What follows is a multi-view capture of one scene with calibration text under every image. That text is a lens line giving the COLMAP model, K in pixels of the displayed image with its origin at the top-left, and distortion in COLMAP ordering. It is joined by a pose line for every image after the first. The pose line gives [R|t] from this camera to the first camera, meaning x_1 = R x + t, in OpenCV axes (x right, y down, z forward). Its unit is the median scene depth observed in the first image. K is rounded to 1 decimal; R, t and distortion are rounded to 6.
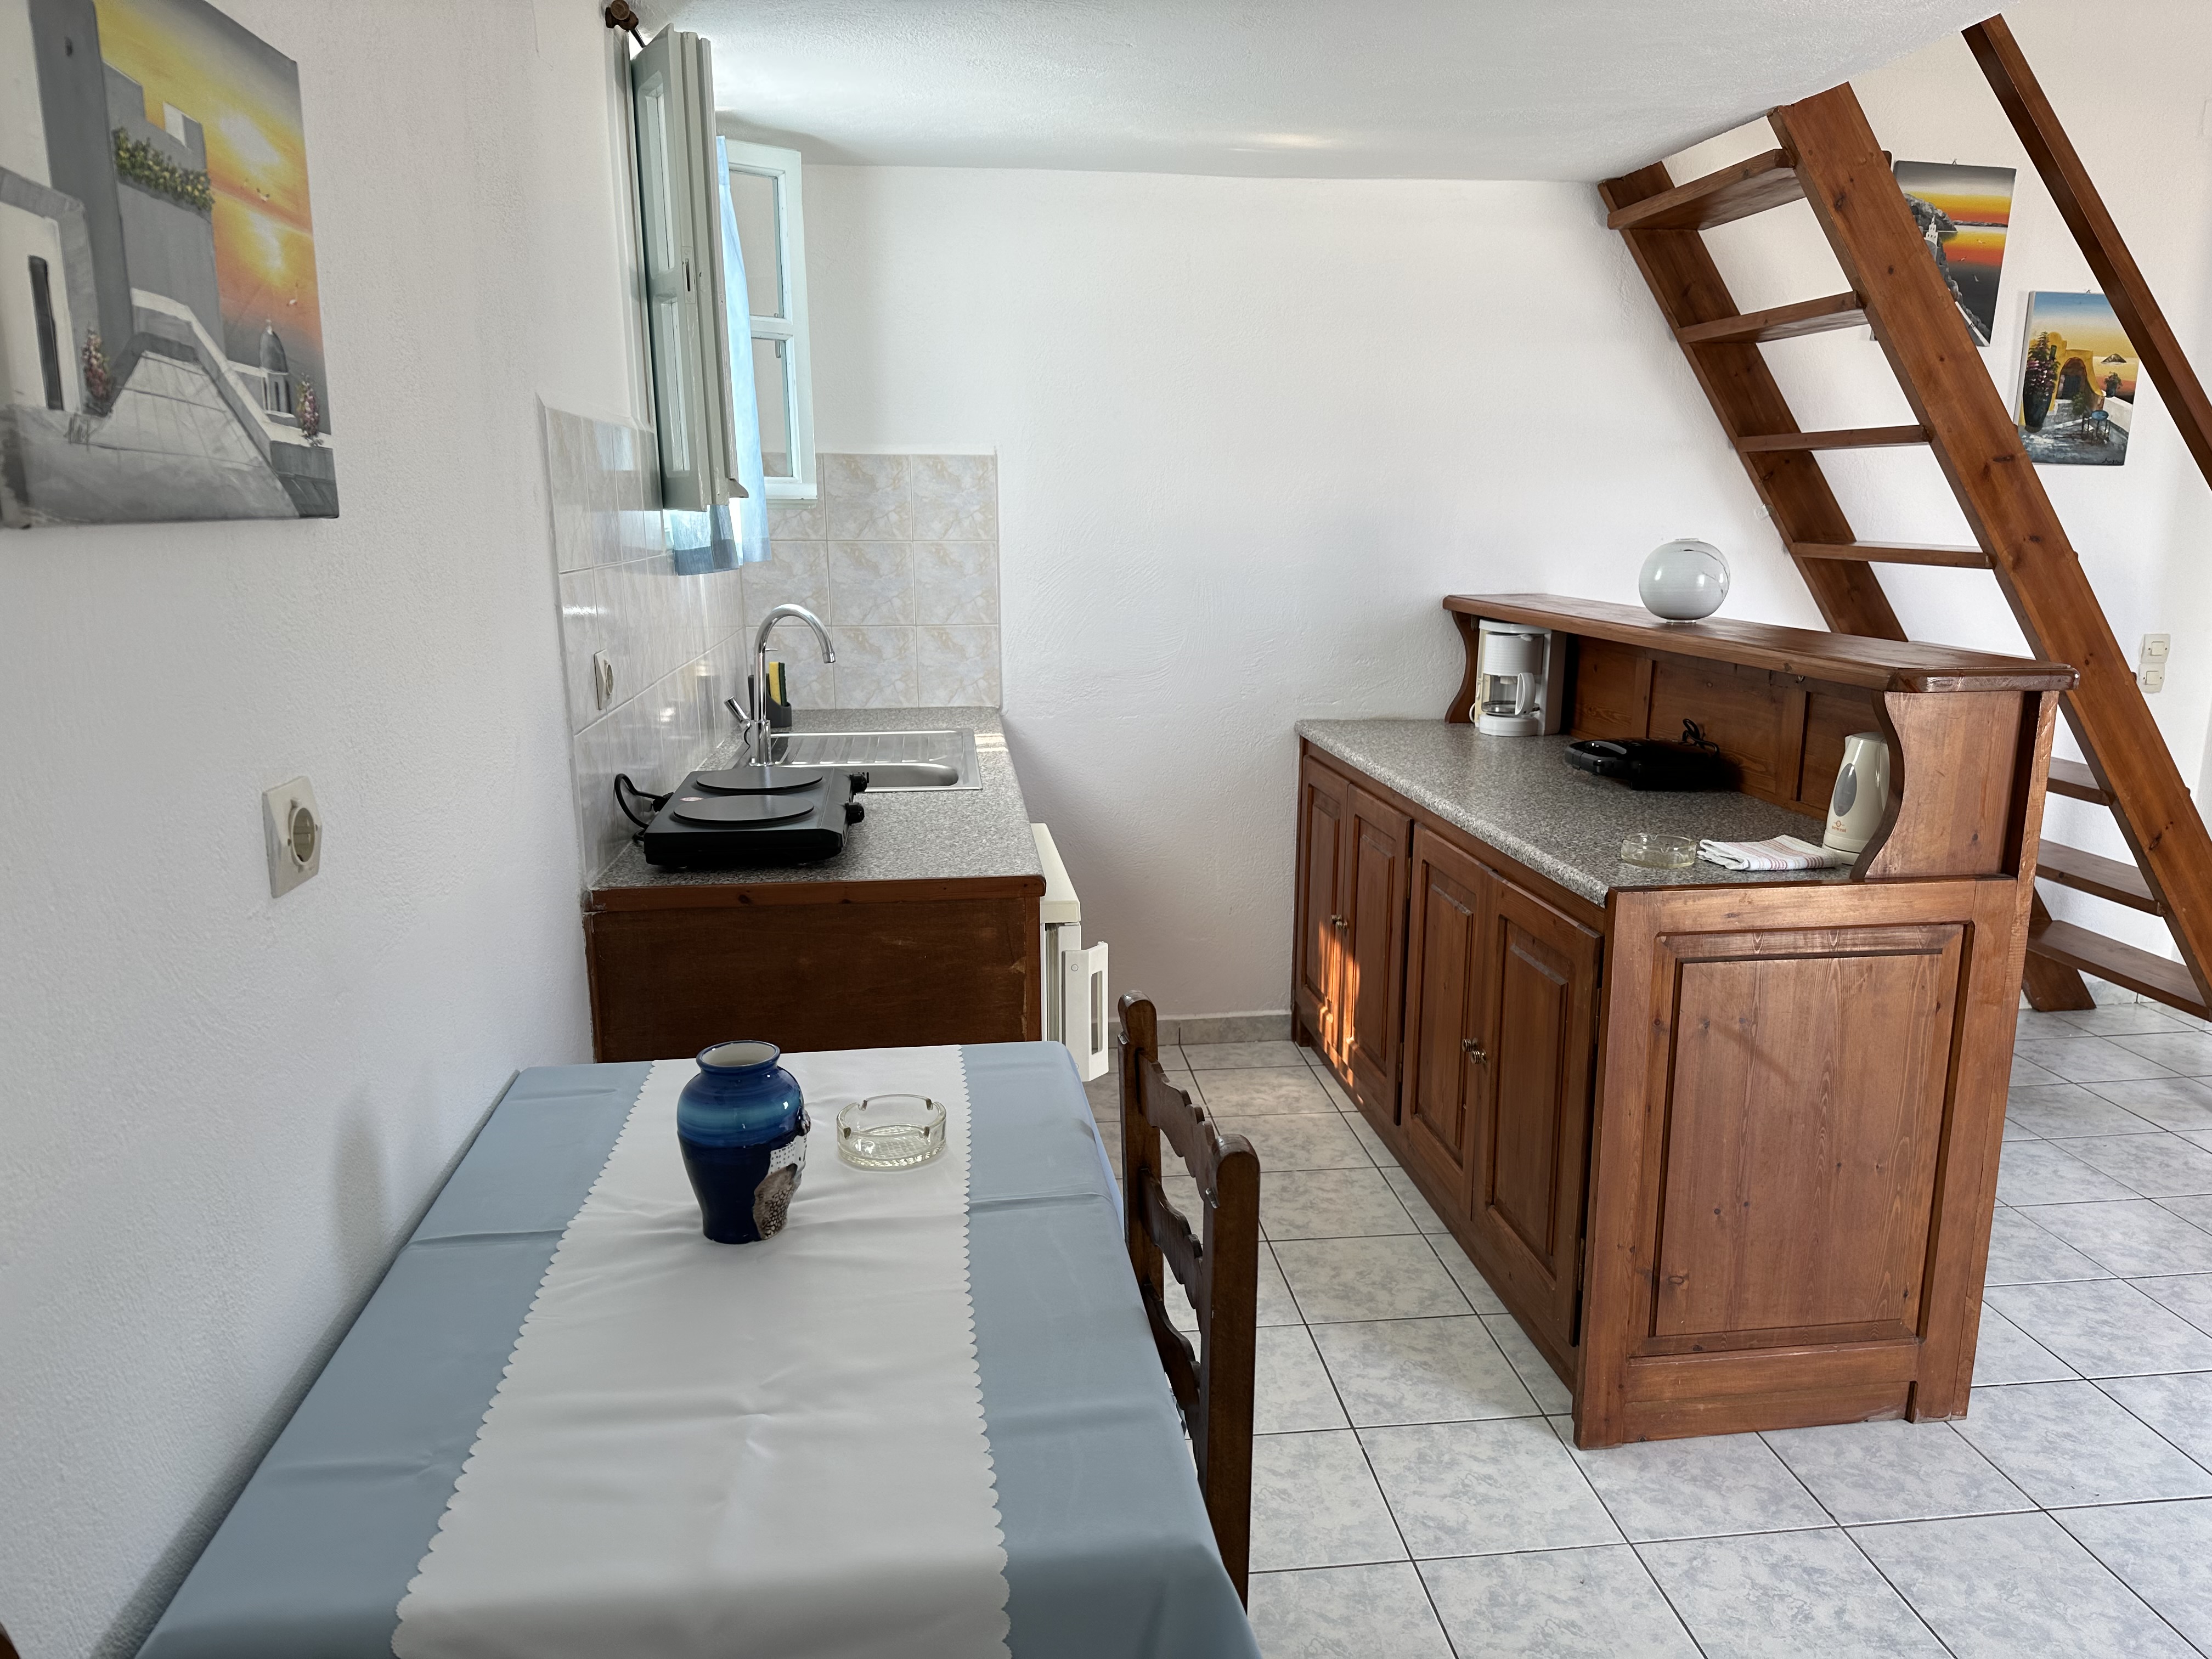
lens RADIAL K [[1572.9, 0, 1104.1], [0, 1572.9, 858.3], [0, 0, 1]] dist [-0.002066, -0.002182]
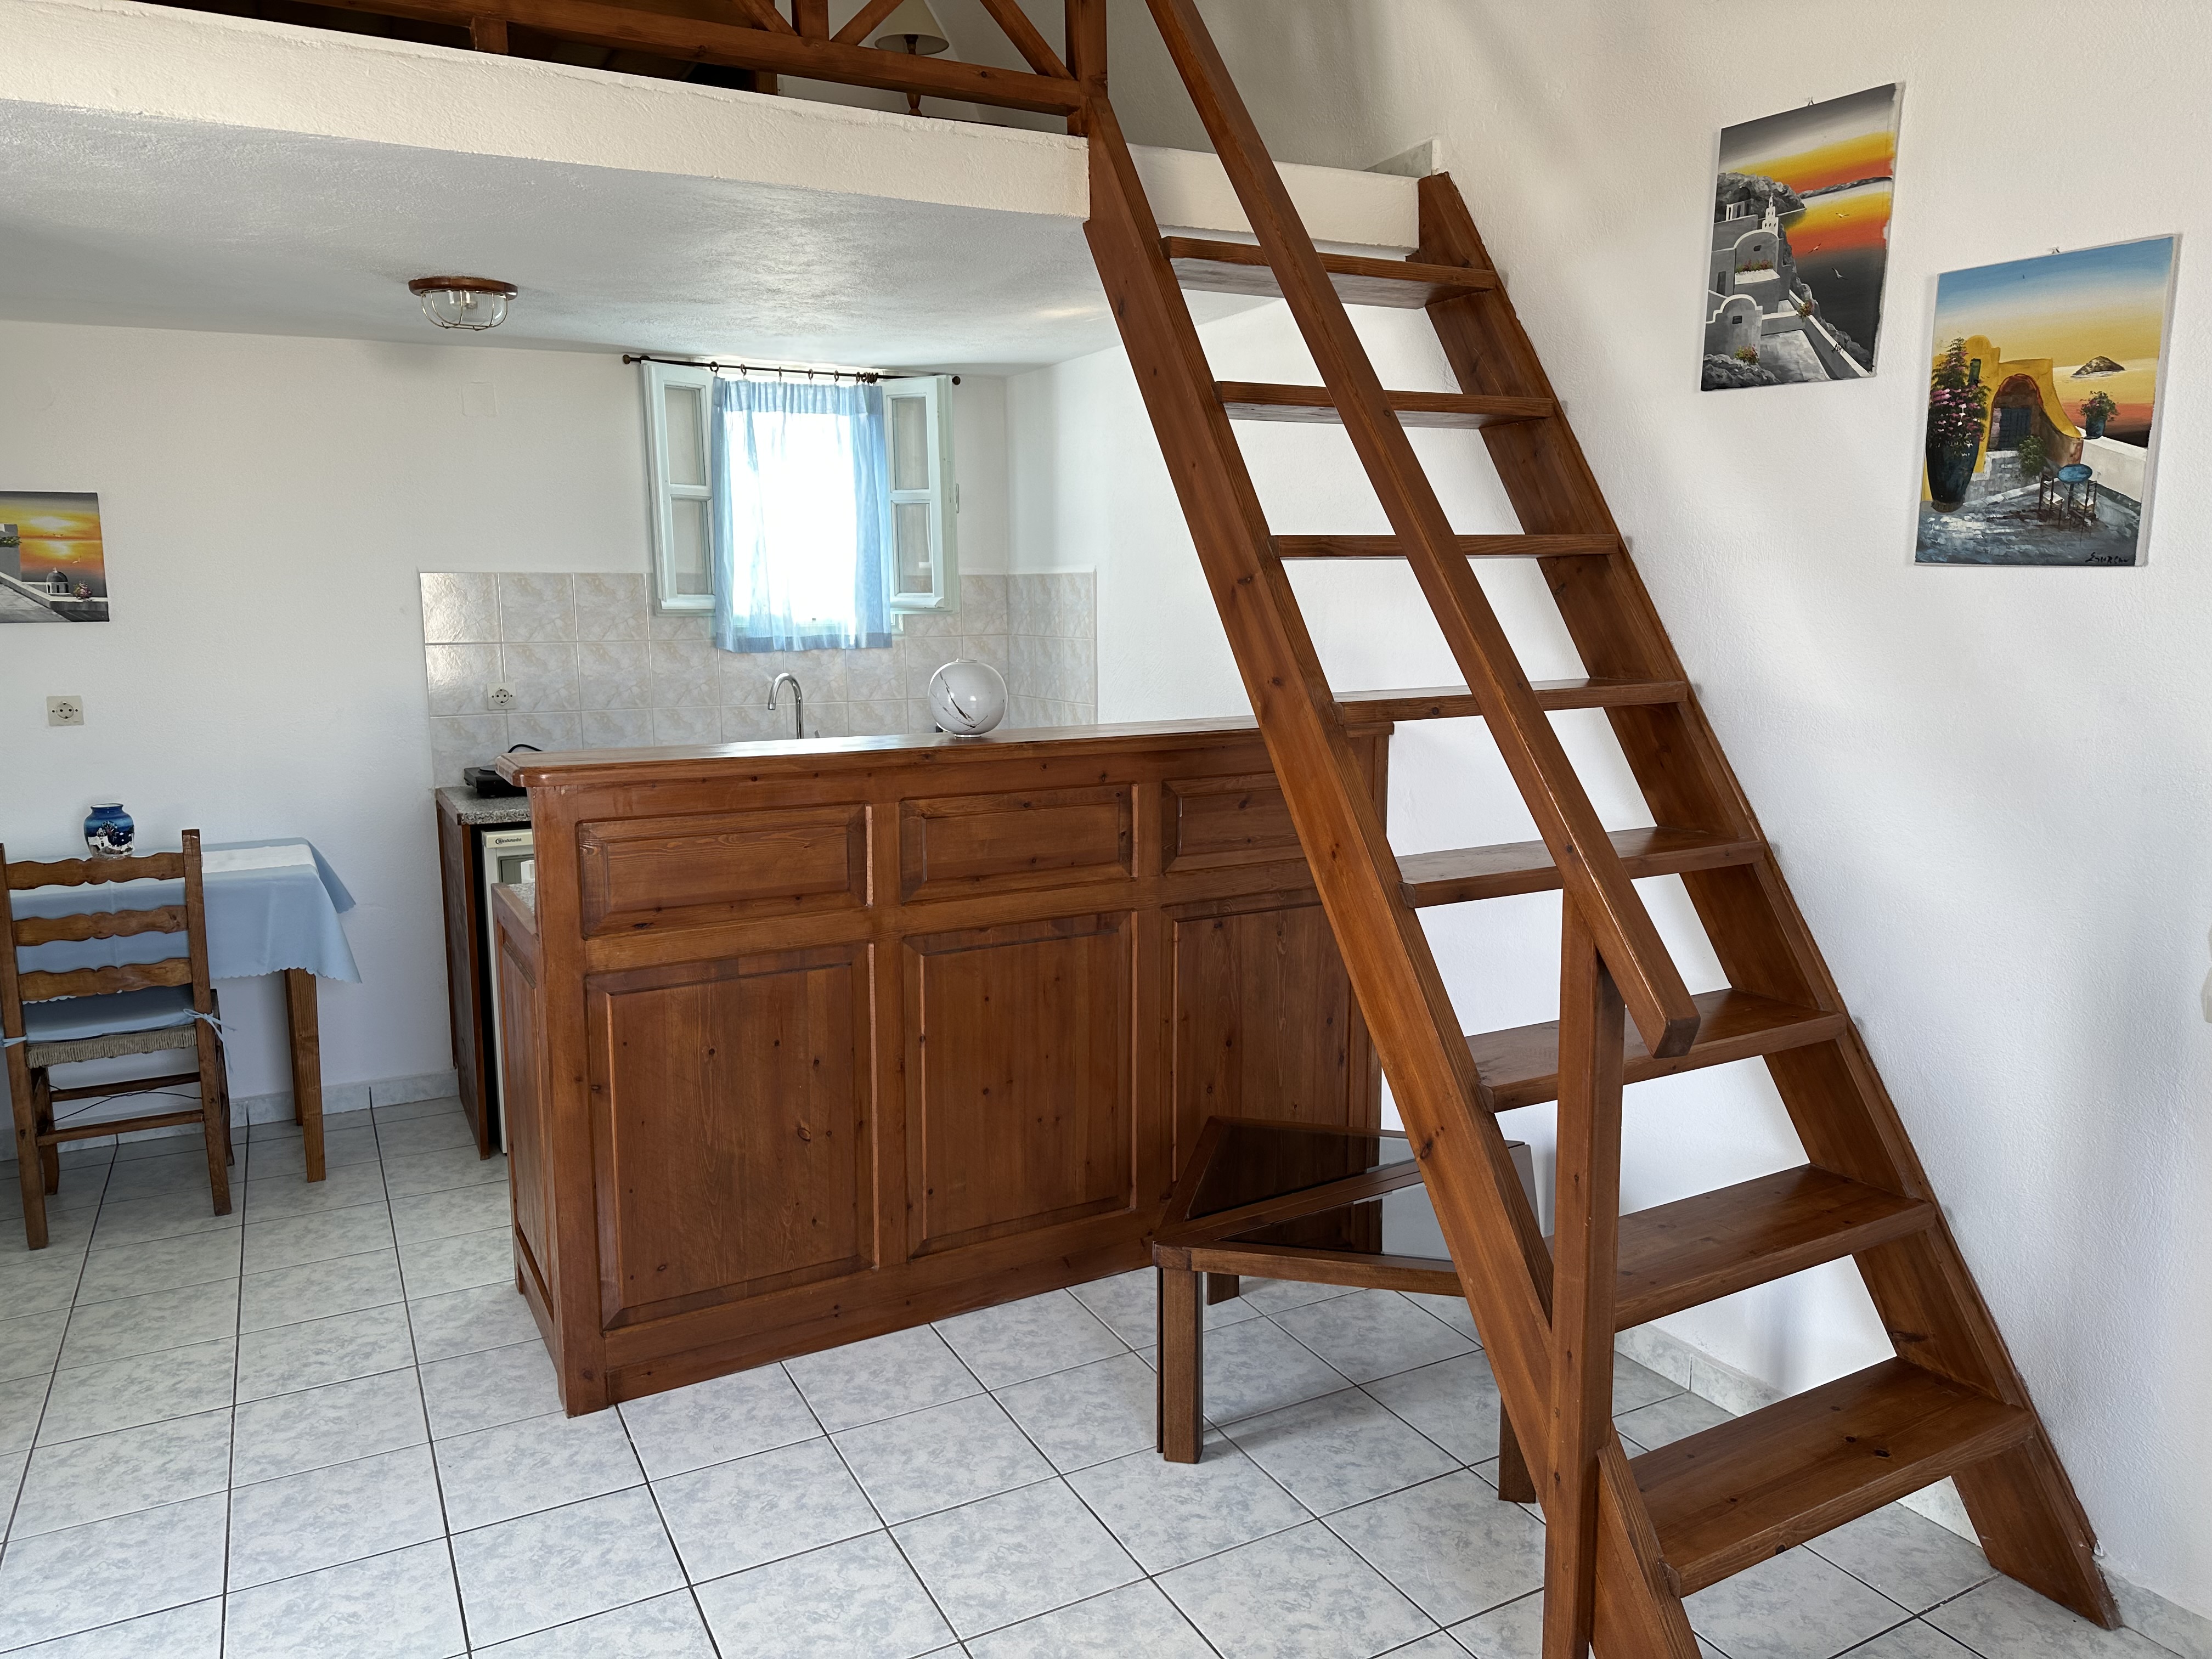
lens RADIAL K [[1553.7, 0, 1106.0], [0, 1553.7, 829.5], [0, 0, 1]] dist [0.075725, -0.089832]
pose [[0.356324, 0.144879, -0.923062, 1.041249], [-0.201265, 0.976616, 0.075591, -0.141272], [0.912428, 0.158845, 0.377151, 0.527468]]
